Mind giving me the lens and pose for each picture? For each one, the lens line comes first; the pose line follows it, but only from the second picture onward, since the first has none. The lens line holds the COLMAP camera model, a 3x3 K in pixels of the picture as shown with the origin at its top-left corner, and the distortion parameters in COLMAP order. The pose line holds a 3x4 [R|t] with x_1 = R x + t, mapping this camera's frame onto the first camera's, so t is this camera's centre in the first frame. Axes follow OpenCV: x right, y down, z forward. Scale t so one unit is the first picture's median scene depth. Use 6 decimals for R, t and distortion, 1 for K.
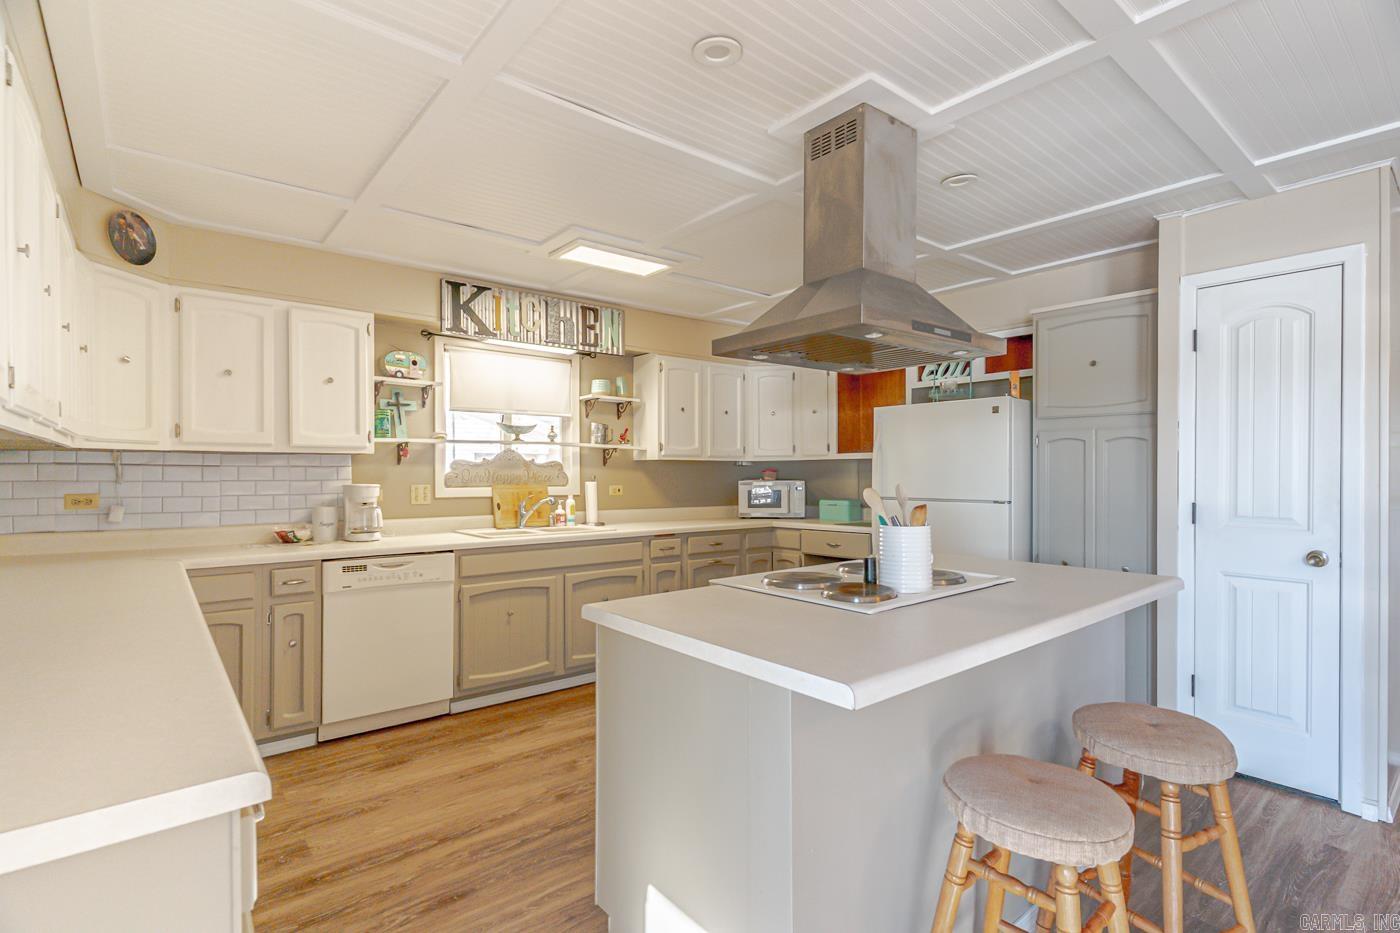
lens RADIAL K [[680.3, 0, 701.9], [0, 680.3, 472.8], [0, 0, 1]] dist [0.009038, -0.004219]
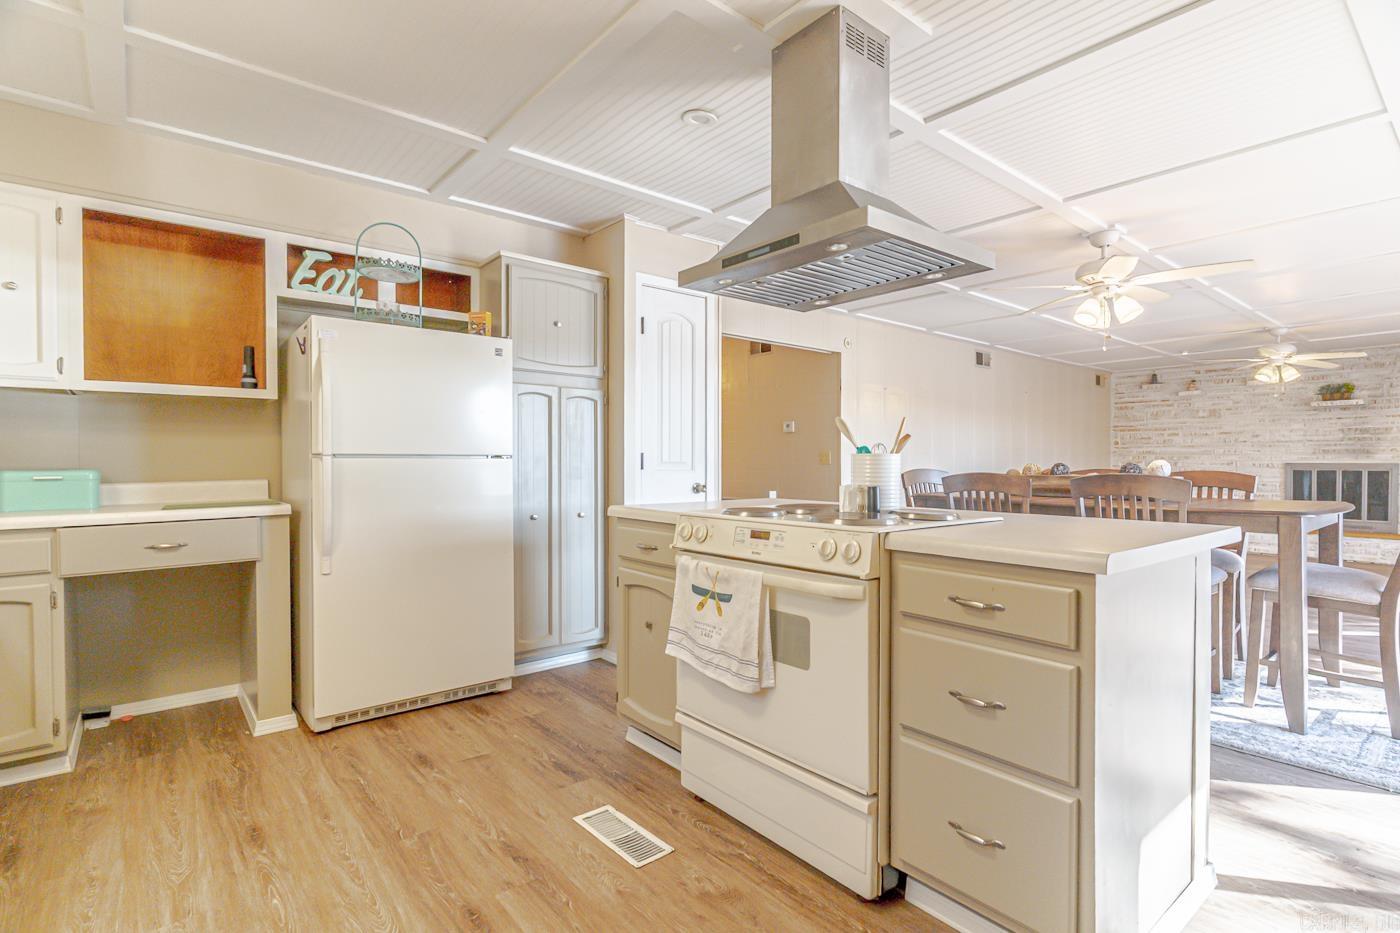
lens RADIAL K [[680.3, 0, 694.5], [0, 680.3, 467.5], [0, 0, 1]] dist [0.009038, -0.004219]
pose [[0.006402, -0.009275, 0.999936, -0.401102], [0.003730, 0.999950, 0.009252, 0.044722], [-0.999973, 0.003671, 0.006437, 0.654331]]
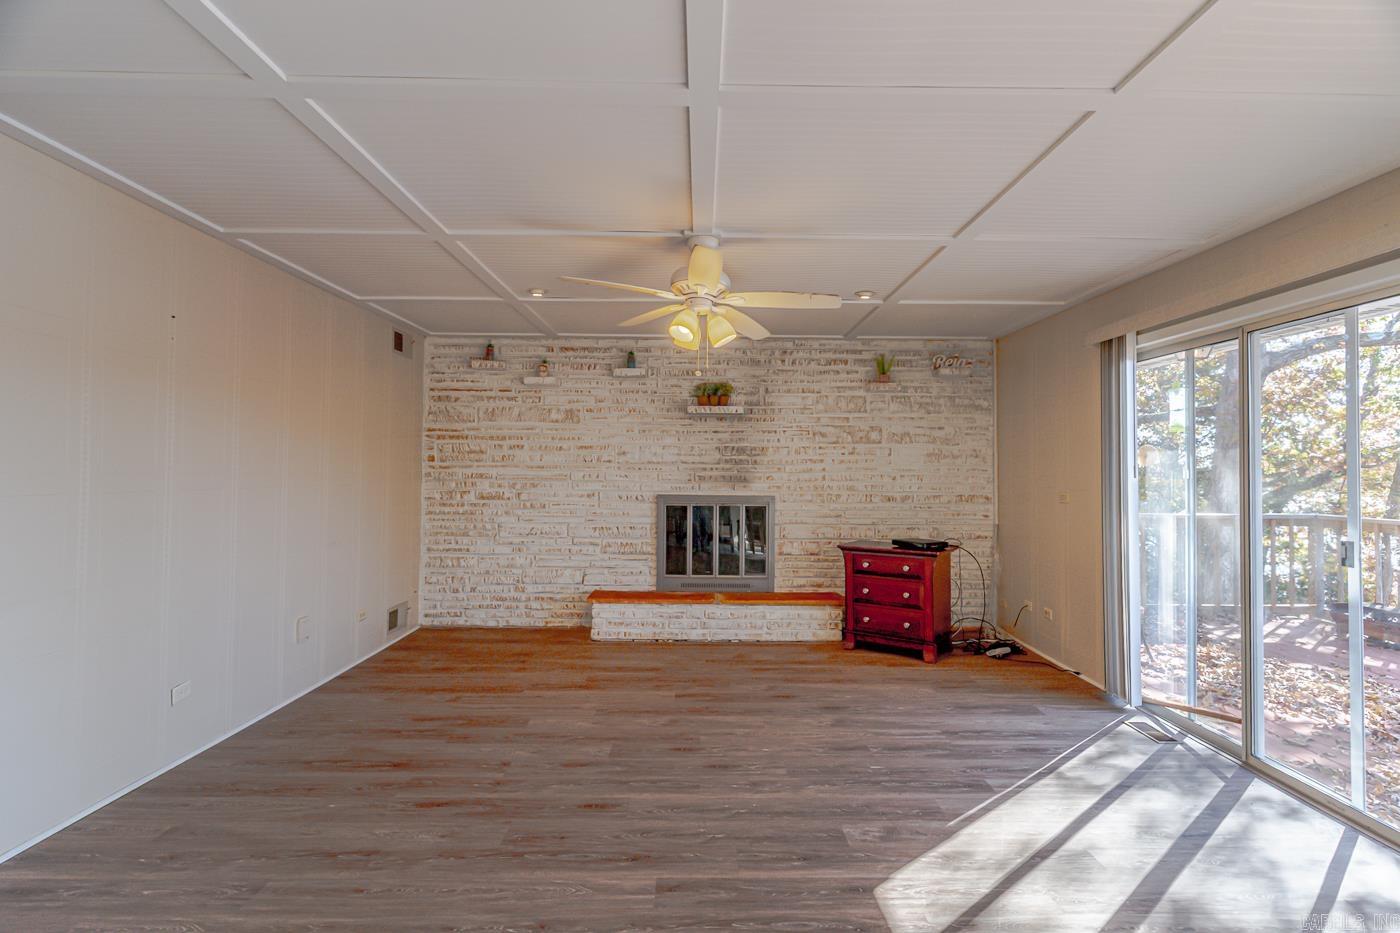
lens RADIAL K [[680.3, 0, 715.9], [0, 680.3, 448.5], [0, 0, 1]] dist [0.009038, -0.004219]
pose [[-0.780891, 0.016540, 0.624448, 0.733661], [-0.005242, 0.999441, -0.033029, 0.007734], [-0.624645, -0.029066, -0.780367, -0.121913]]
